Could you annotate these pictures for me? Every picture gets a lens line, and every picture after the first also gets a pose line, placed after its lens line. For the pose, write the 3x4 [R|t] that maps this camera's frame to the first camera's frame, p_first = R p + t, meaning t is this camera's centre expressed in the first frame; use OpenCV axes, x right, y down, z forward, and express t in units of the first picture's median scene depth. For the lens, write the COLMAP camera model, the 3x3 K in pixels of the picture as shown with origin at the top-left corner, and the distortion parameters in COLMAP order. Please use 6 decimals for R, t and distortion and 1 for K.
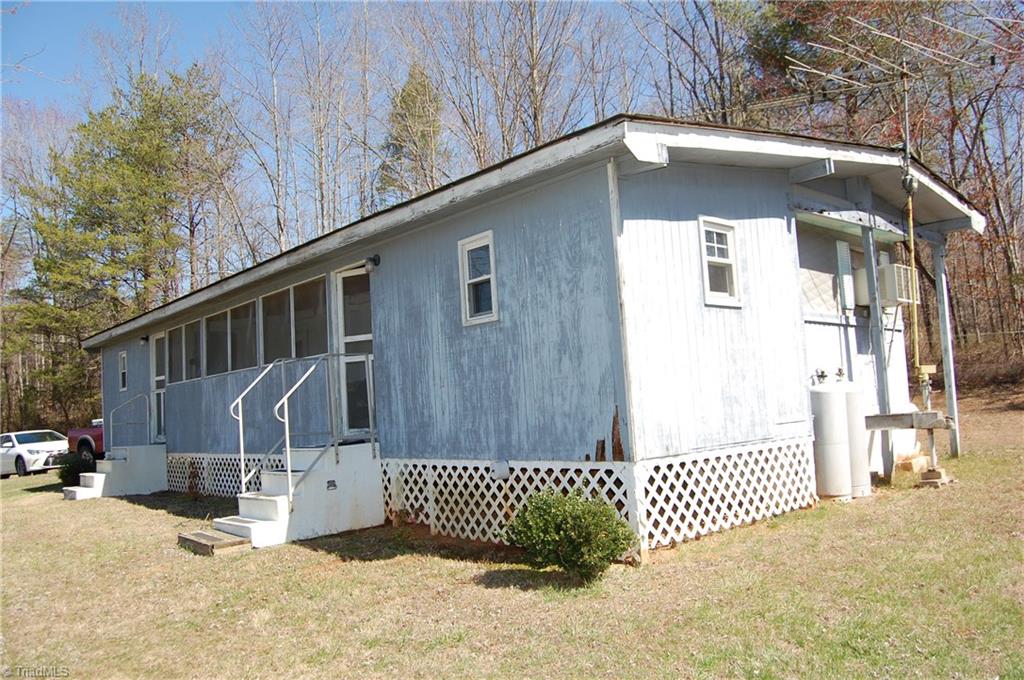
lens RADIAL K [[803.4, 0, 524.3], [0, 803.4, 338.4], [0, 0, 1]] dist [-0.094149, 0.041227]
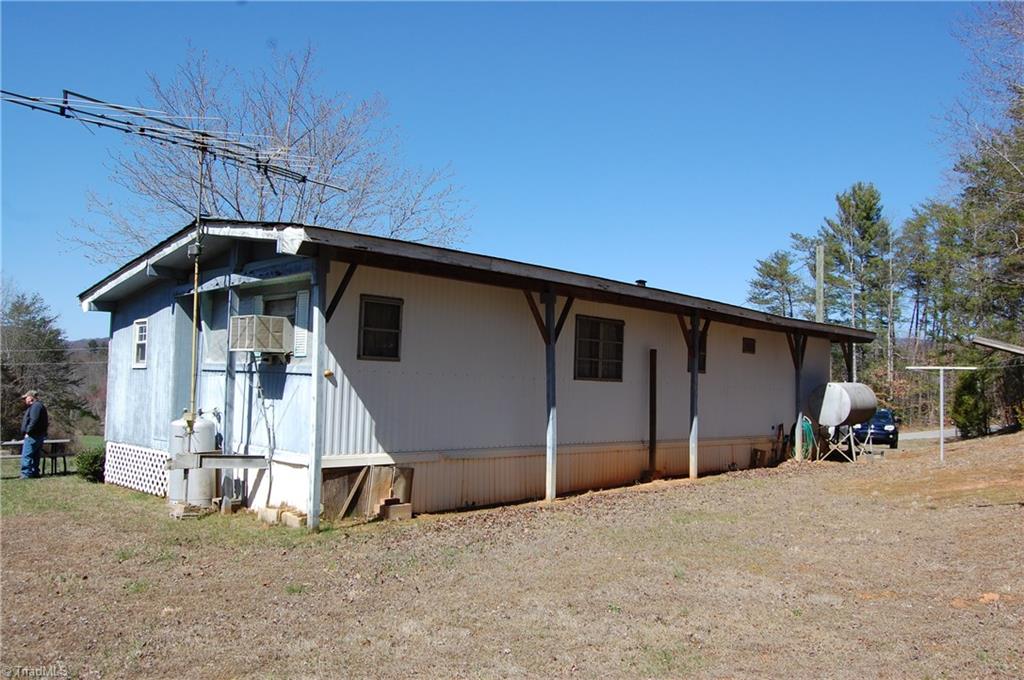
lens RADIAL K [[803.4, 0, 524.3], [0, 803.4, 338.4], [0, 0, 1]] dist [-0.094149, 0.041227]
pose [[0.071098, -0.012542, -0.997390, 1.812170], [0.058508, 0.998252, -0.008382, -0.036309], [0.995752, -0.057760, 0.071708, 1.511914]]
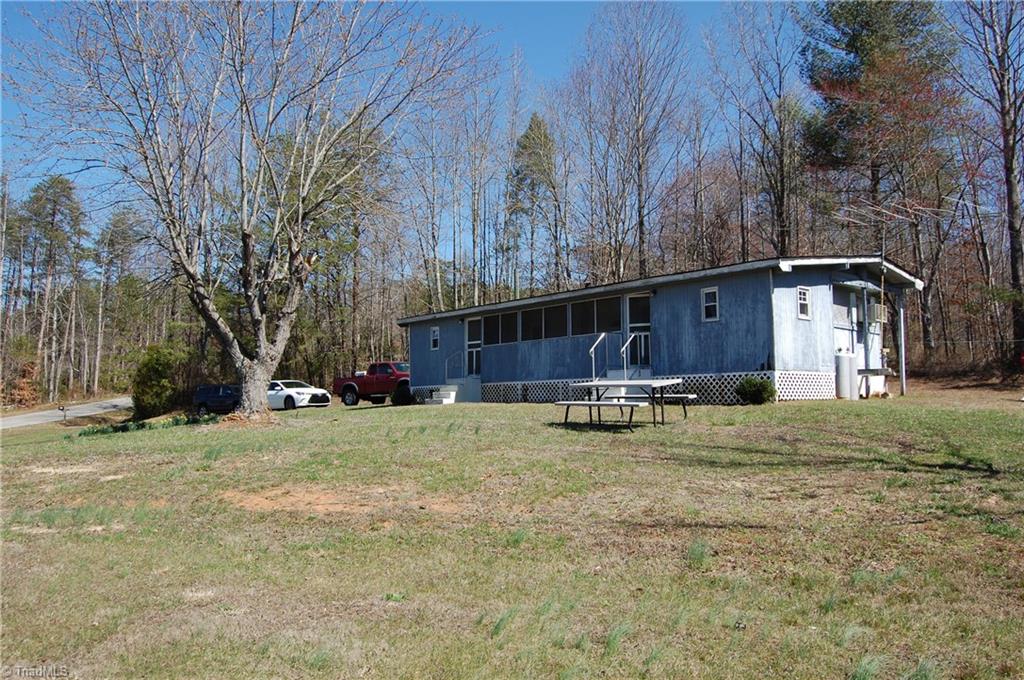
lens RADIAL K [[803.4, 0, 524.3], [0, 803.4, 338.4], [0, 0, 1]] dist [-0.094149, 0.041227]
pose [[0.998307, 0.049881, -0.029909, -0.529026], [-0.049819, 0.998754, 0.002801, 0.054559], [0.030011, -0.001306, 0.999549, -1.480323]]
